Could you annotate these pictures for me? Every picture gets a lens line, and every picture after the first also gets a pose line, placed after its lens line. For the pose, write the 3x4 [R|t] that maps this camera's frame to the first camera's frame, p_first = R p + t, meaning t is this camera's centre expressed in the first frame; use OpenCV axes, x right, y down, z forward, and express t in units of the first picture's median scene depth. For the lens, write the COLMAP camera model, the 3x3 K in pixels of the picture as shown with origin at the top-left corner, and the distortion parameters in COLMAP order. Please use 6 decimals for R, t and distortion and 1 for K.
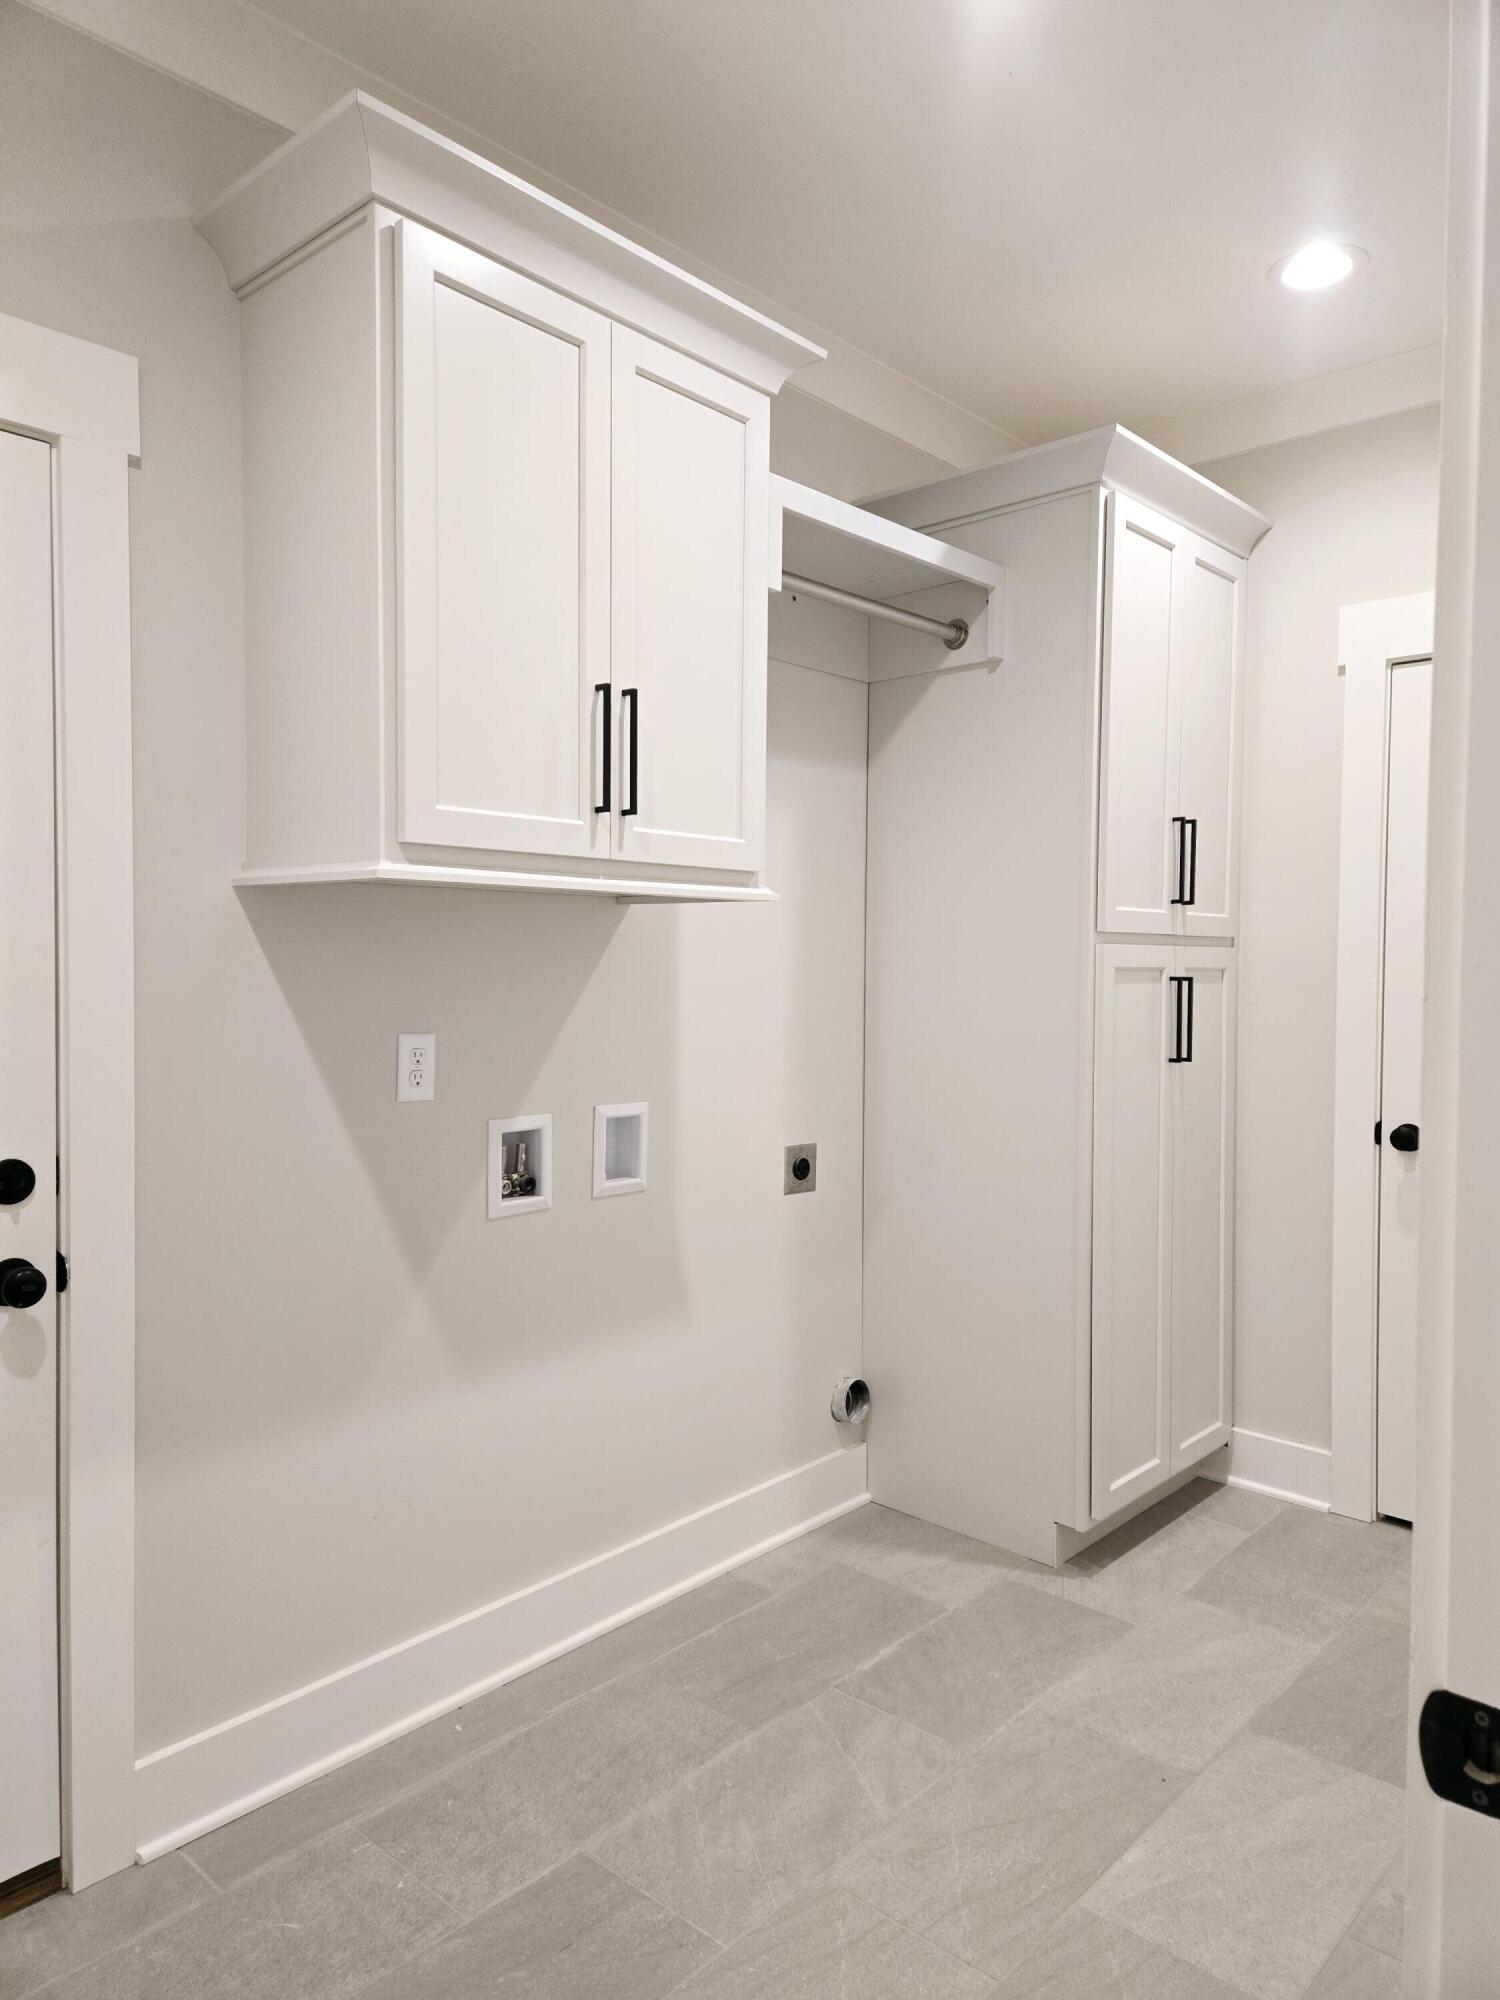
lens RADIAL K [[1335.7, 0, 750.0], [0, 1335.7, 1000.0], [0, 0, 1]] dist [0.103701, -0.085139]
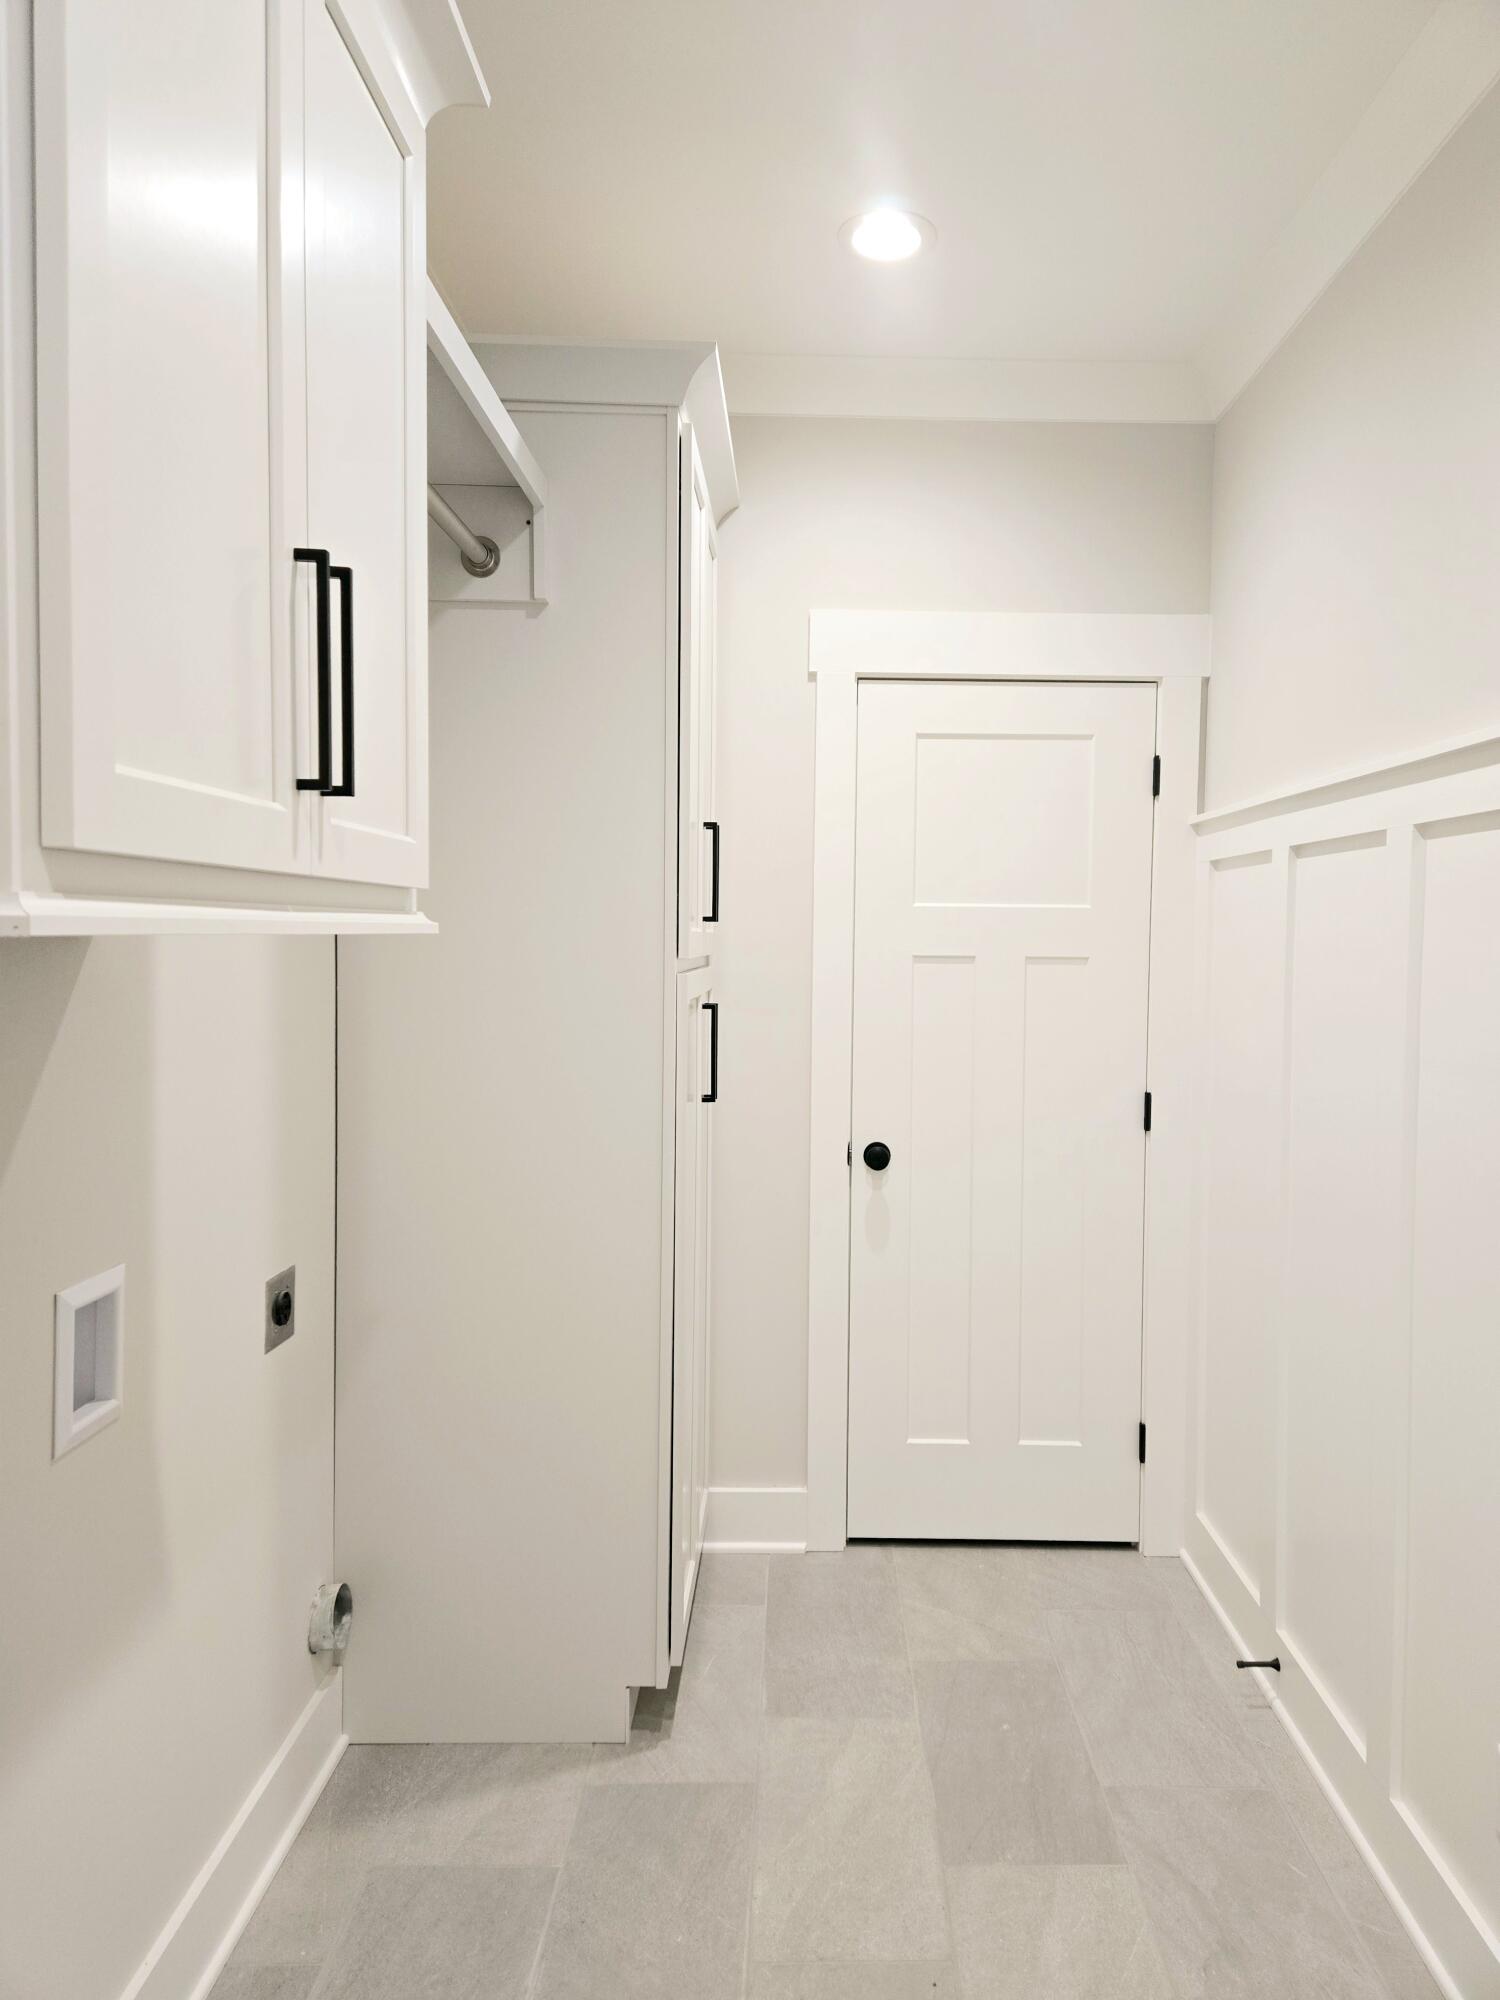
lens RADIAL K [[1336.6, 0, 762.3], [0, 1336.6, 987.0], [0, 0, 1]] dist [0.097686, -0.083316]
pose [[0.729902, -0.026802, 0.683026, -0.269593], [0.009367, 0.999529, 0.029213, -0.057716], [-0.683487, -0.014925, 0.729810, 0.368936]]
